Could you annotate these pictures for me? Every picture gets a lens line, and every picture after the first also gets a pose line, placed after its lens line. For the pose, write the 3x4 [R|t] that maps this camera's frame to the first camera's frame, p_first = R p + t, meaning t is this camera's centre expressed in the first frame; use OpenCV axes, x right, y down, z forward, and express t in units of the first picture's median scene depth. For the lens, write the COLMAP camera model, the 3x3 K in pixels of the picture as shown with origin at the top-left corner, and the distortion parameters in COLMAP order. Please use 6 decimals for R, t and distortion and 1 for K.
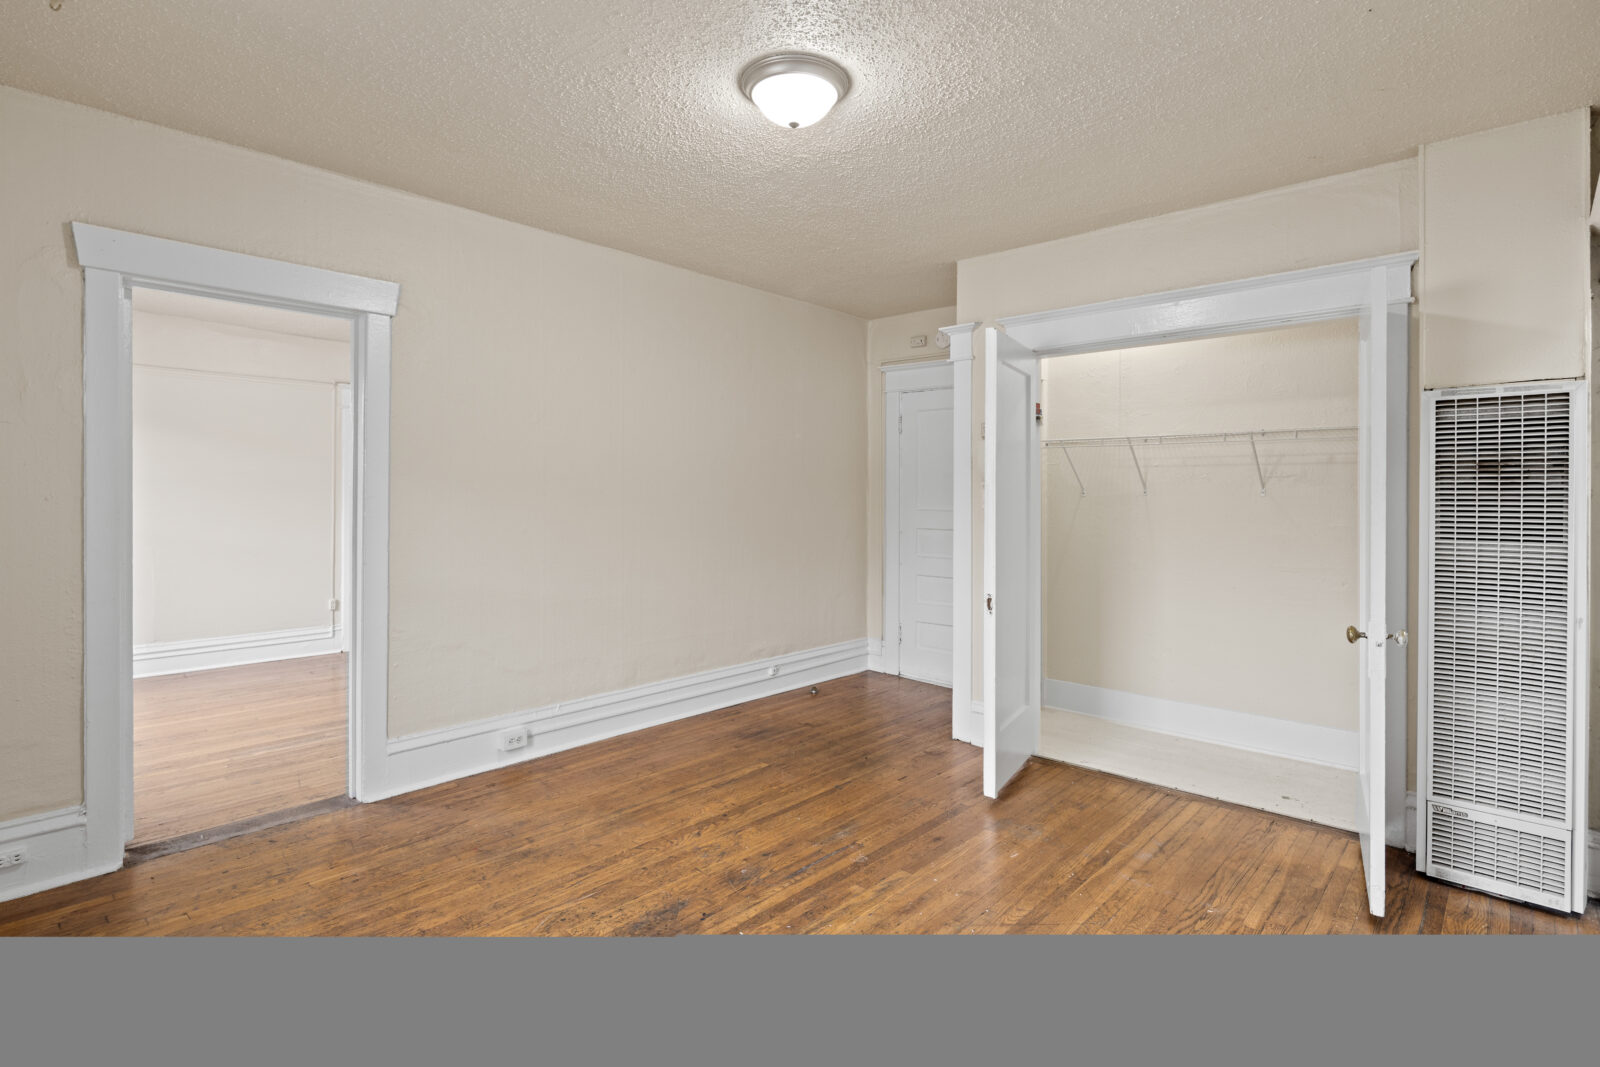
lens RADIAL K [[775.7, 0, 796.1], [0, 775.7, 489.4], [0, 0, 1]] dist [-0.001393, -0.001138]
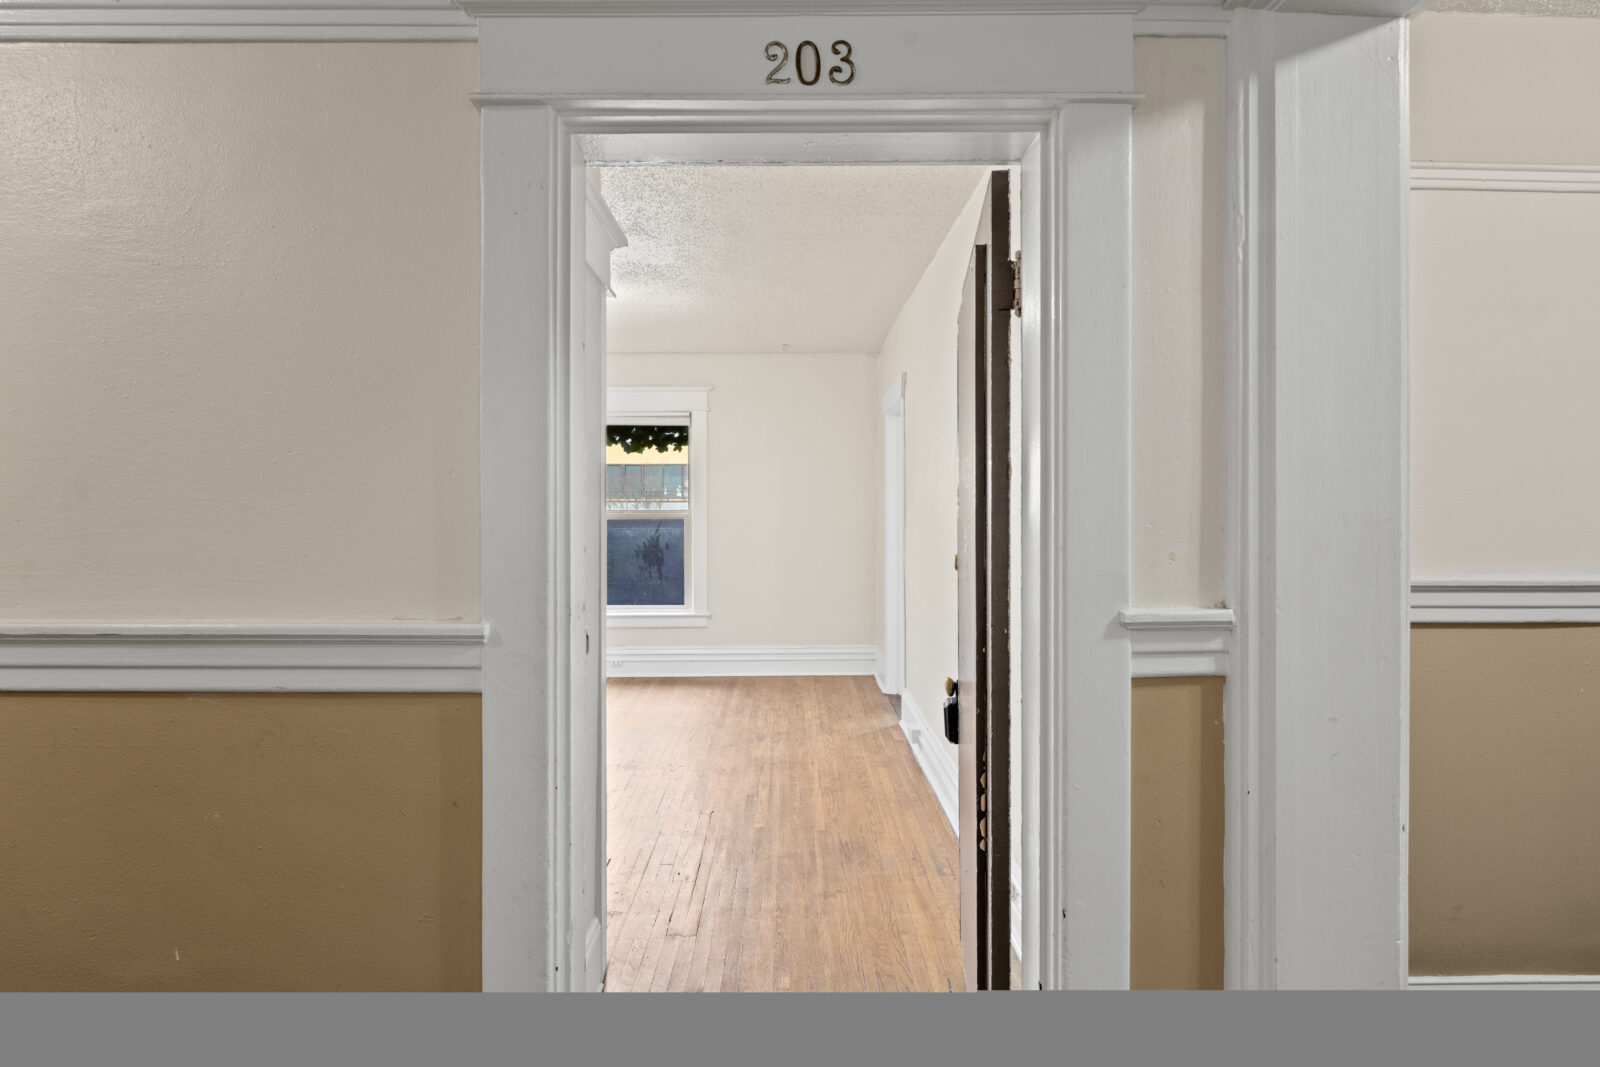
lens RADIAL K [[777.0, 0, 798.3], [0, 777.0, 508.4], [0, 0, 1]] dist [0.000477, -0.000392]
pose [[-0.722760, -0.002666, -0.691094, 0.702896], [-0.000596, 0.999995, -0.003234, -0.012514], [0.691099, -0.001926, -0.722758, 2.152095]]
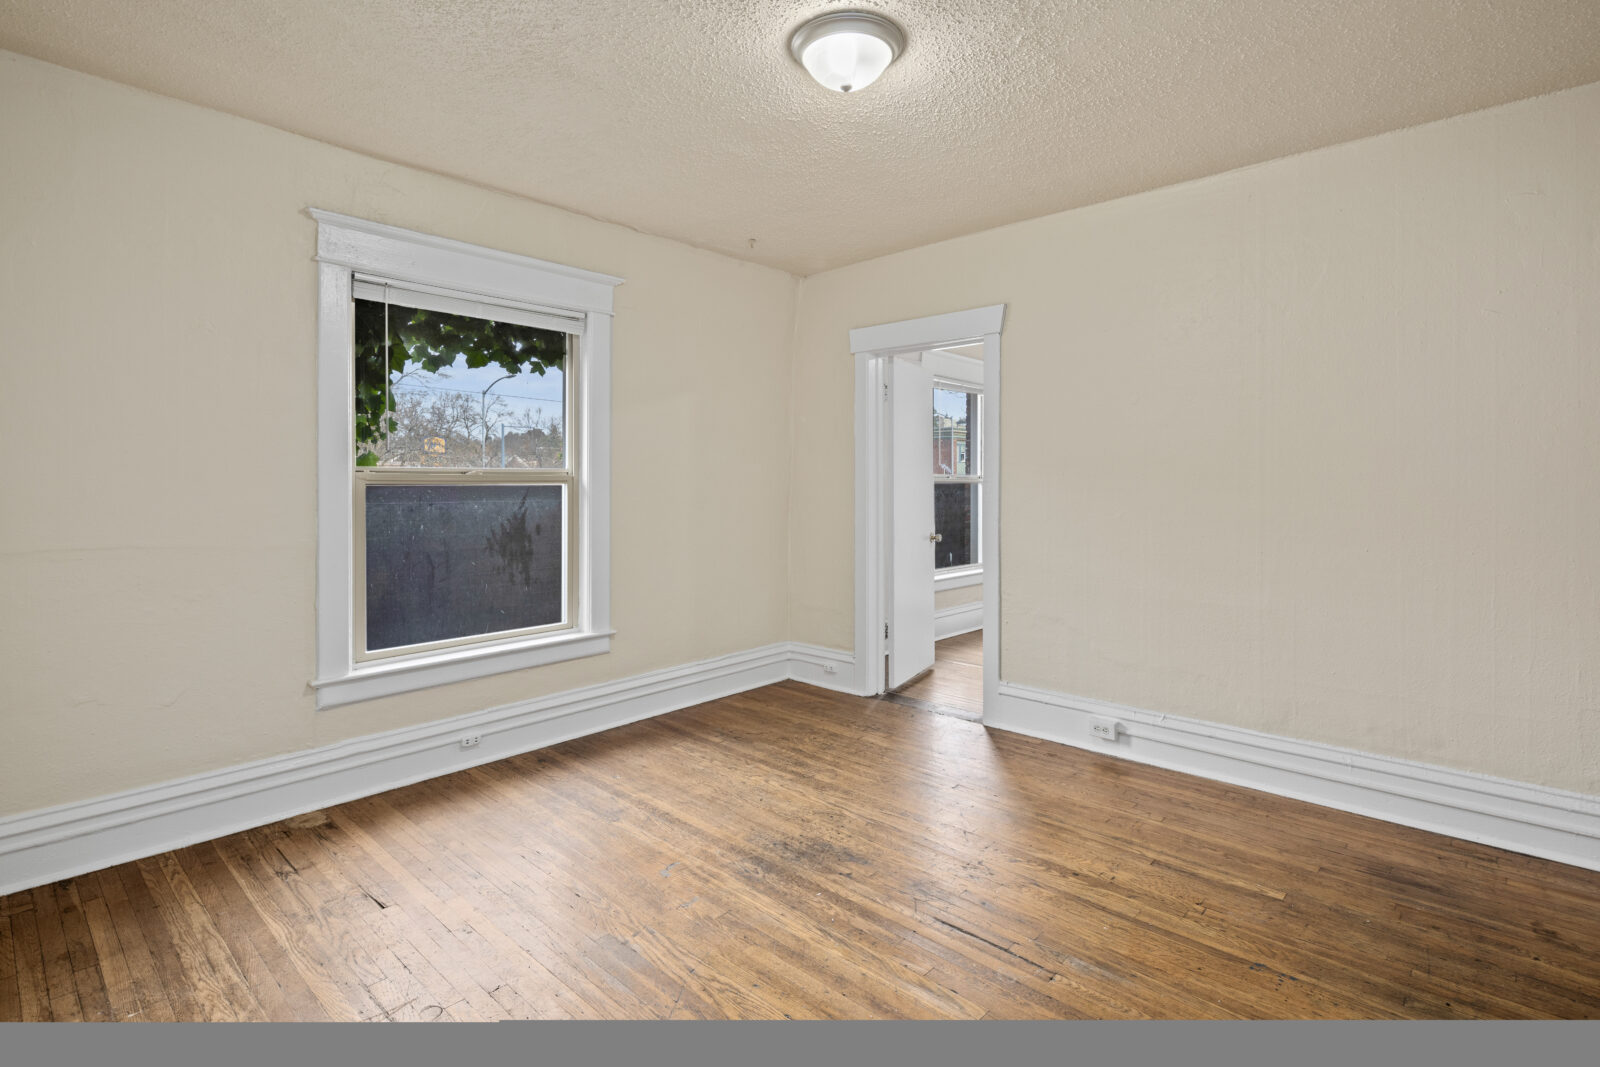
lens RADIAL K [[770.0, 0, 799.1], [0, 770.0, 481.3], [0, 0, 1]] dist [0.002372, -0.000651]
pose [[0.000151, -0.005193, -0.999987, 0.770890], [0.005206, 0.999973, -0.005192, 0.014511], [0.999986, -0.005205, 0.000178, 0.770367]]
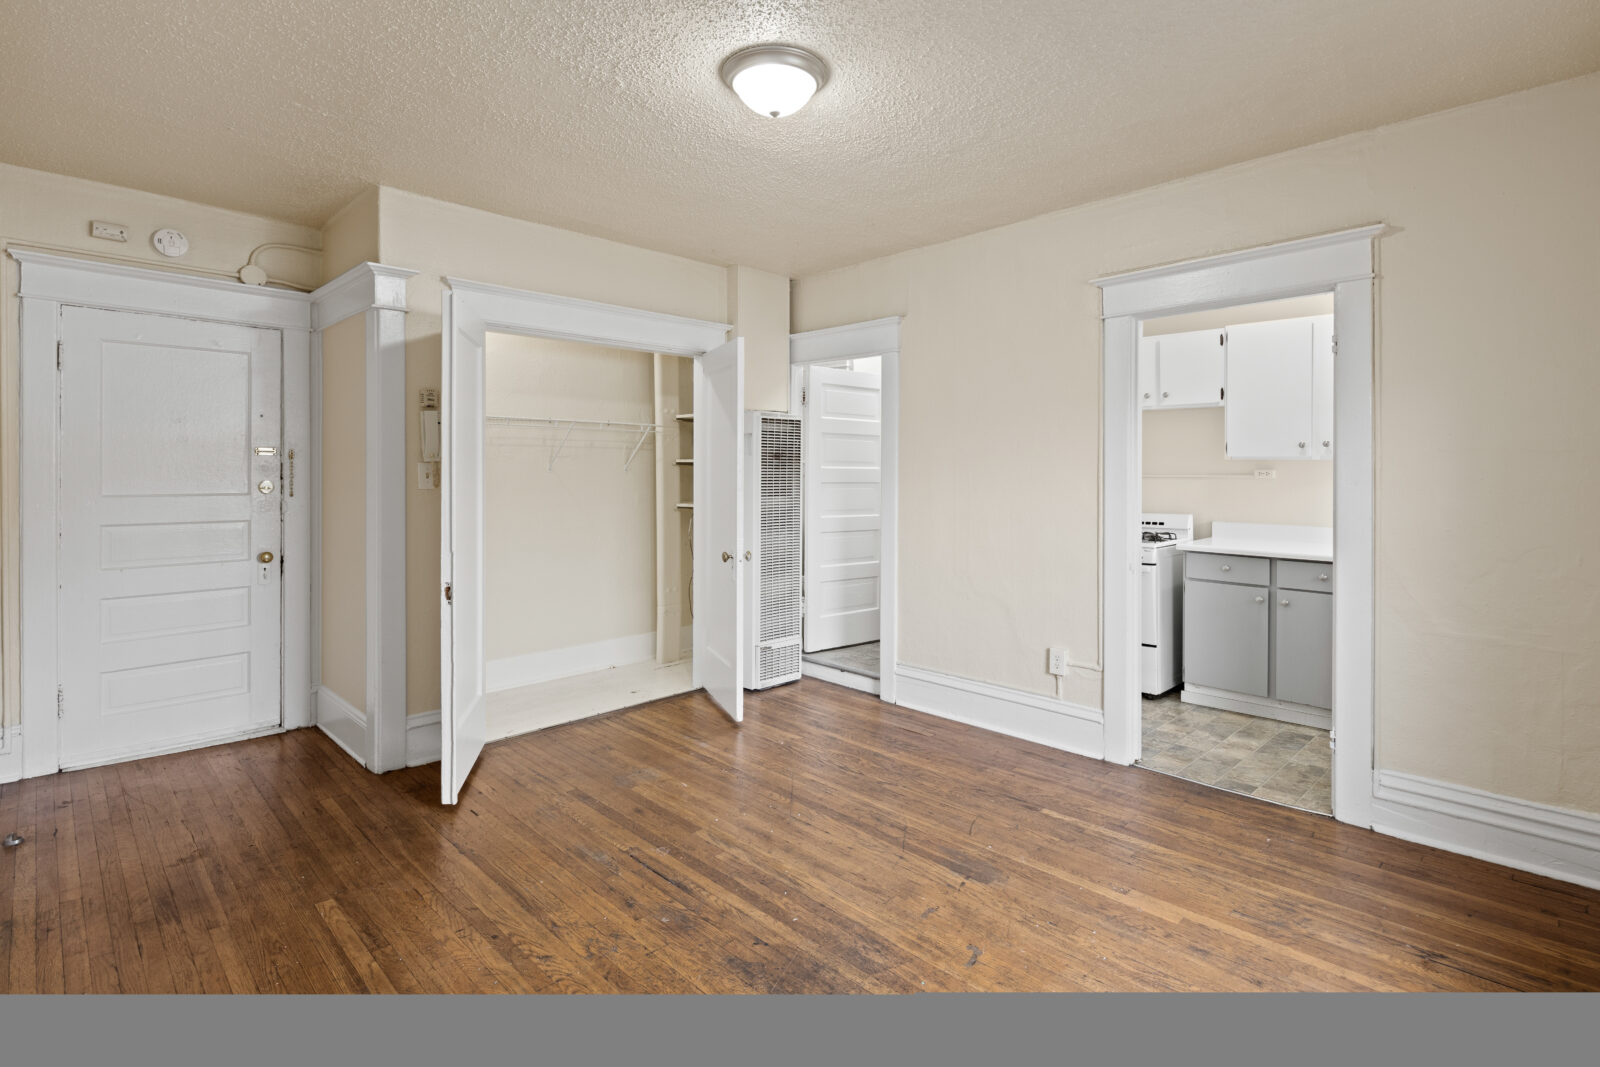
lens RADIAL K [[773.5, 0, 794.7], [0, 773.5, 467.2], [0, 0, 1]] dist [0.000729, -0.001938]
pose [[0.049495, -0.001695, 0.998773, -0.834606], [-0.006902, 0.999974, 0.002039, -0.006127], [-0.998751, -0.006994, 0.049482, 0.754328]]
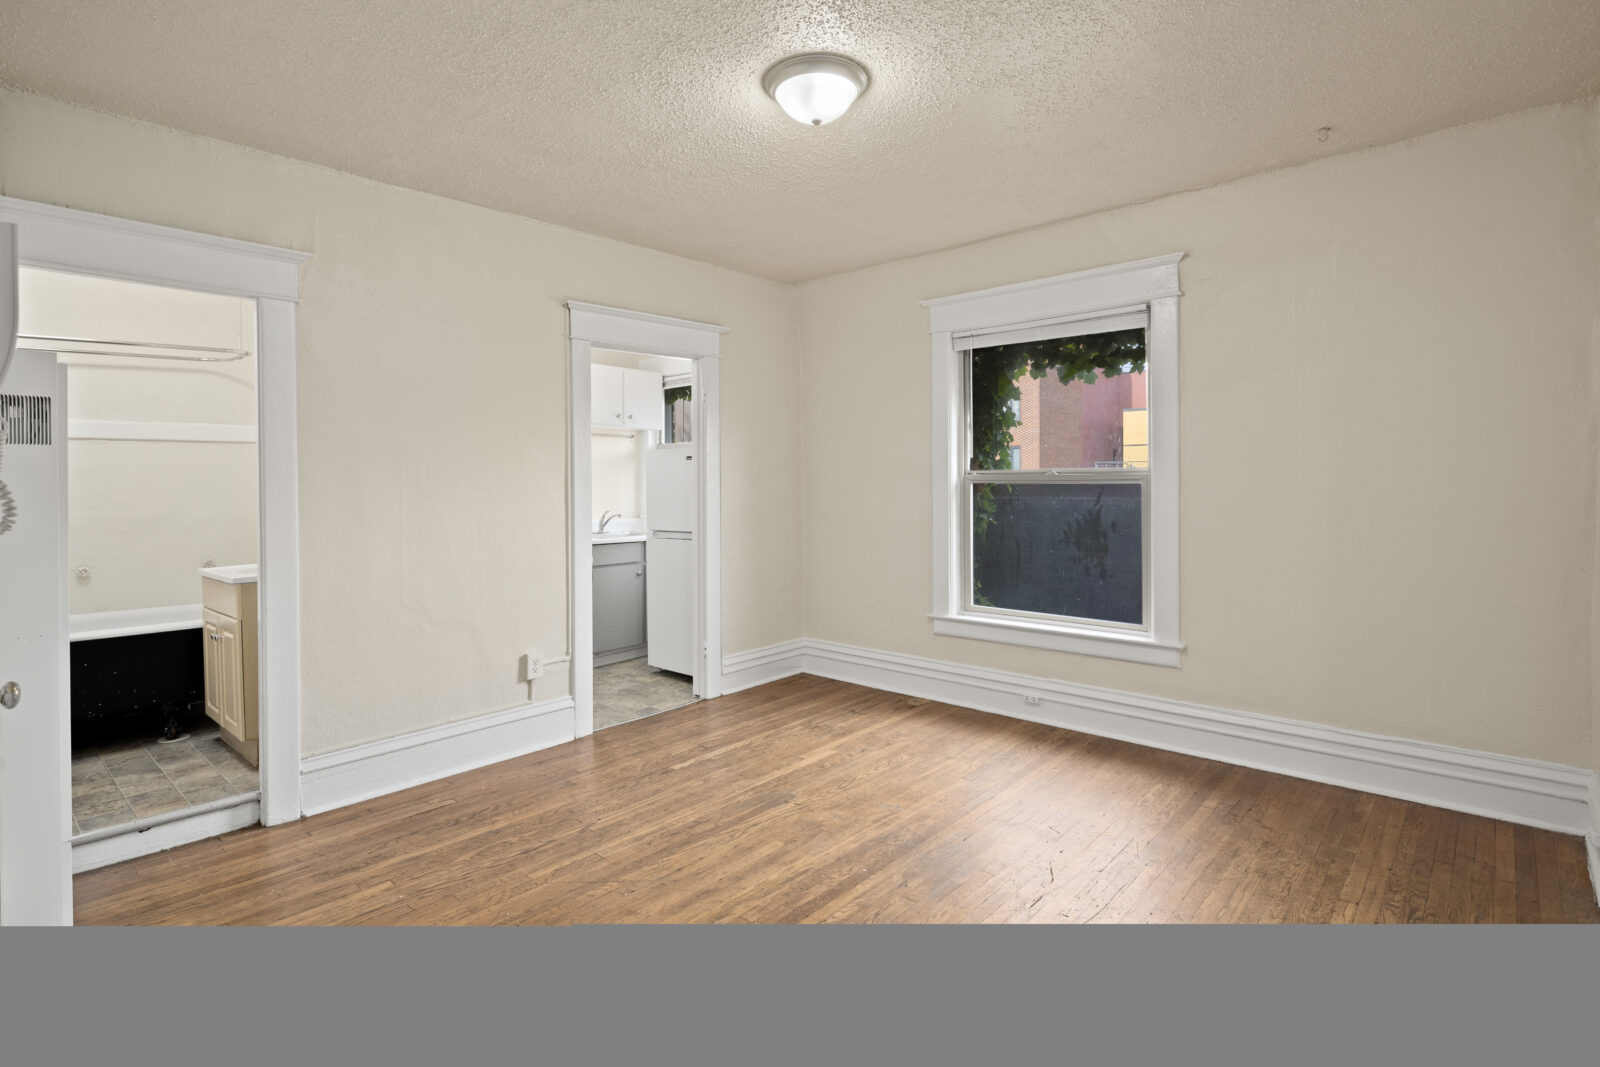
lens RADIAL K [[775.7, 0, 796.1], [0, 775.7, 489.4], [0, 0, 1]] dist [-0.001393, -0.001138]
pose [[-0.999962, 0.001610, -0.008523, 0.028862], [0.001568, 0.999986, 0.004973, 0.014328], [0.008531, 0.004959, -0.999951, 1.668391]]
